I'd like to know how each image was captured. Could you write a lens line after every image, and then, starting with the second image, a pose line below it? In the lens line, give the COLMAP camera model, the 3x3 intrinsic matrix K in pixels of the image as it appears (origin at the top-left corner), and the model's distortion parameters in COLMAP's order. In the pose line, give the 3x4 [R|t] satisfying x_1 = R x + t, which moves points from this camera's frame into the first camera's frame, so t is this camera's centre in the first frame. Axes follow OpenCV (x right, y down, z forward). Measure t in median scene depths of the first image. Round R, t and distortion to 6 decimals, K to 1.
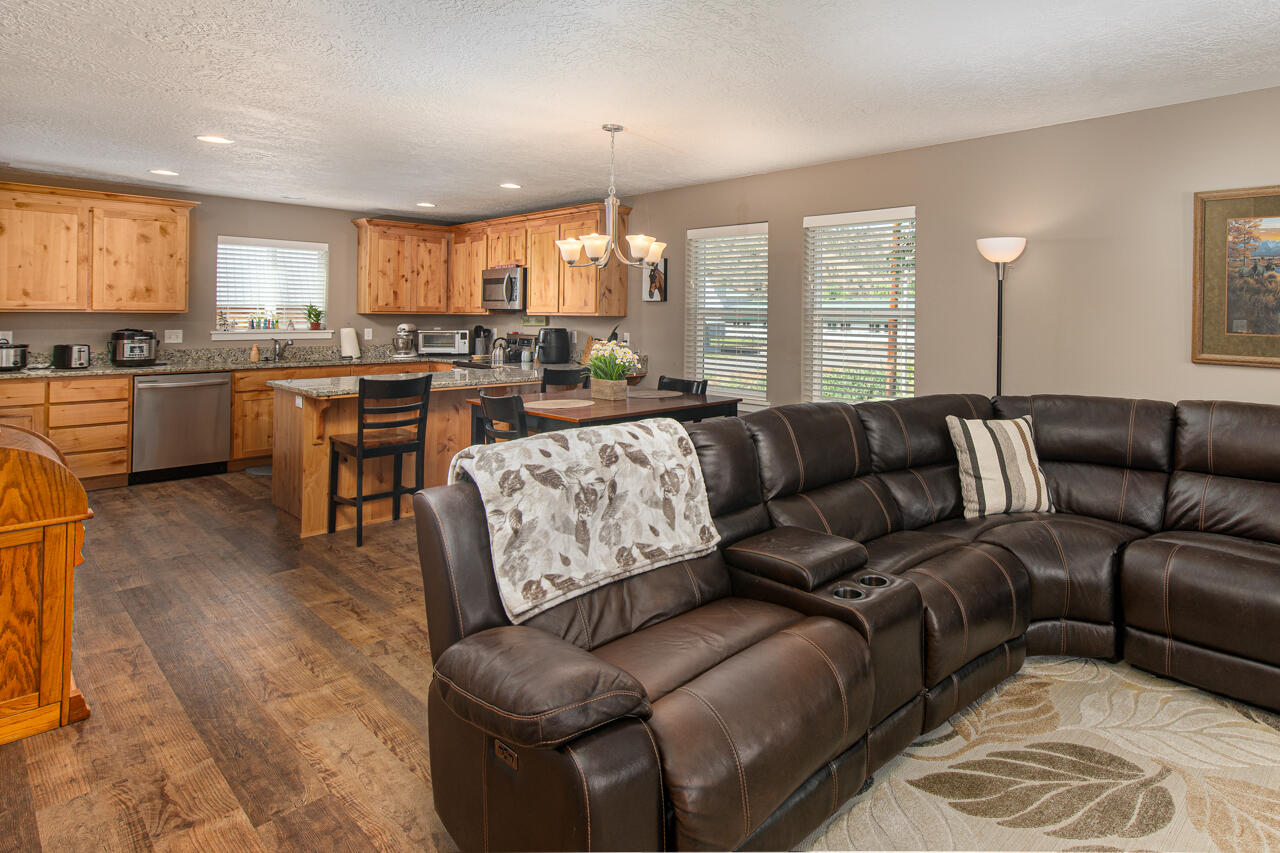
lens RADIAL K [[701.5, 0, 793.9], [0, 701.5, 311.5], [0, 0, 1]] dist [0.002071, 0.000540]
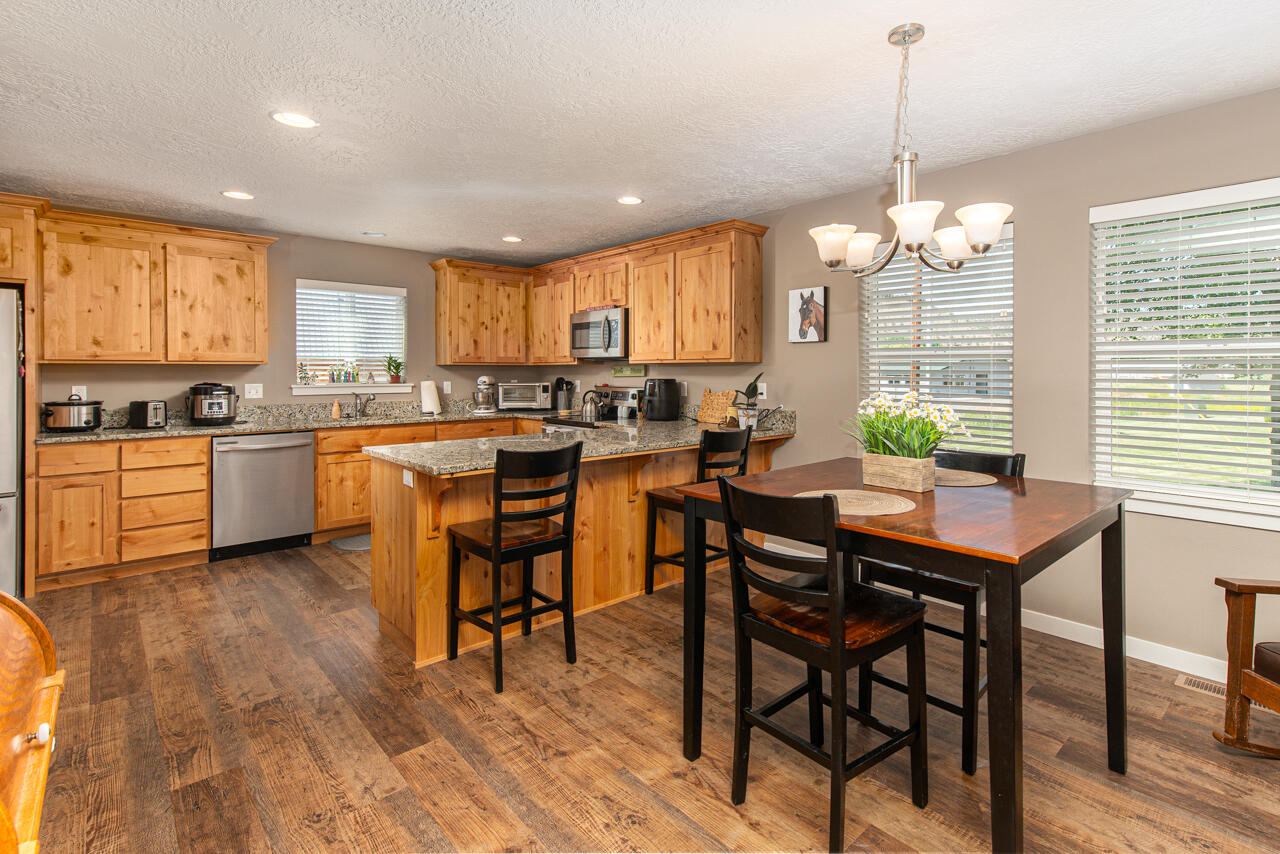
lens RADIAL K [[616.6, 0, 680.8], [0, 616.6, 378.0], [0, 0, 1]] dist [0.000829, 0.000091]
pose [[0.992325, -0.009078, -0.123326, -0.243318], [0.011044, 0.999822, 0.015269, 0.012664], [0.123166, -0.016514, 0.992249, 0.285084]]
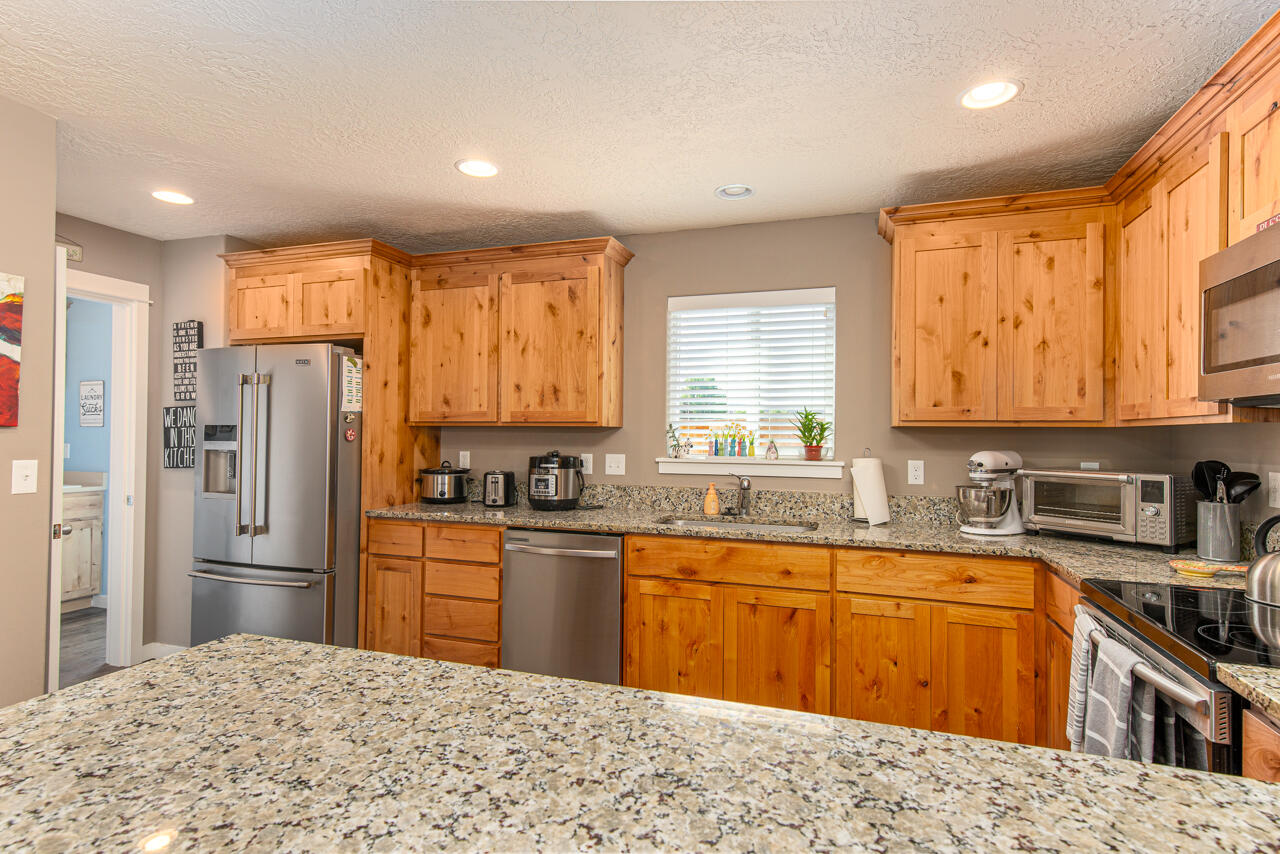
lens RADIAL K [[641.7, 0, 640.0], [0, 641.7, 427.0], [0, 0, 1]] dist [0.012197, -0.000286]
pose [[0.357402, -0.016657, -0.933802, -0.329984], [-0.000398, 0.999838, -0.017988, 0.012069], [0.933951, 0.006801, 0.357338, 0.808600]]
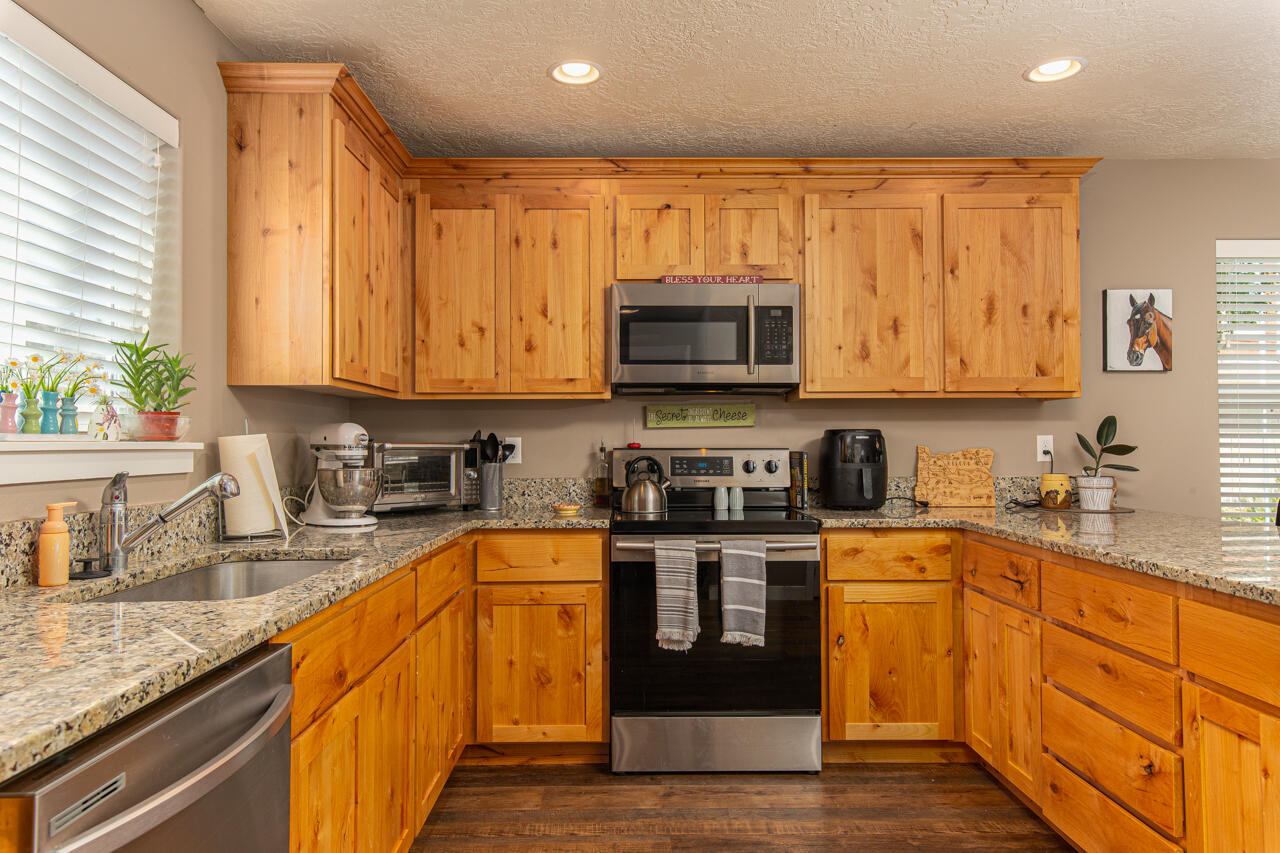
lens RADIAL K [[840.2, 0, 640.0], [0, 840.2, 426.5], [0, 0, 1]] dist [-0.000292, 0.000138]
pose [[0.762922, 0.001654, 0.646489, -0.841171], [0.007342, 0.999910, -0.011222, 0.029200], [-0.646449, 0.013308, 0.762841, 0.731332]]
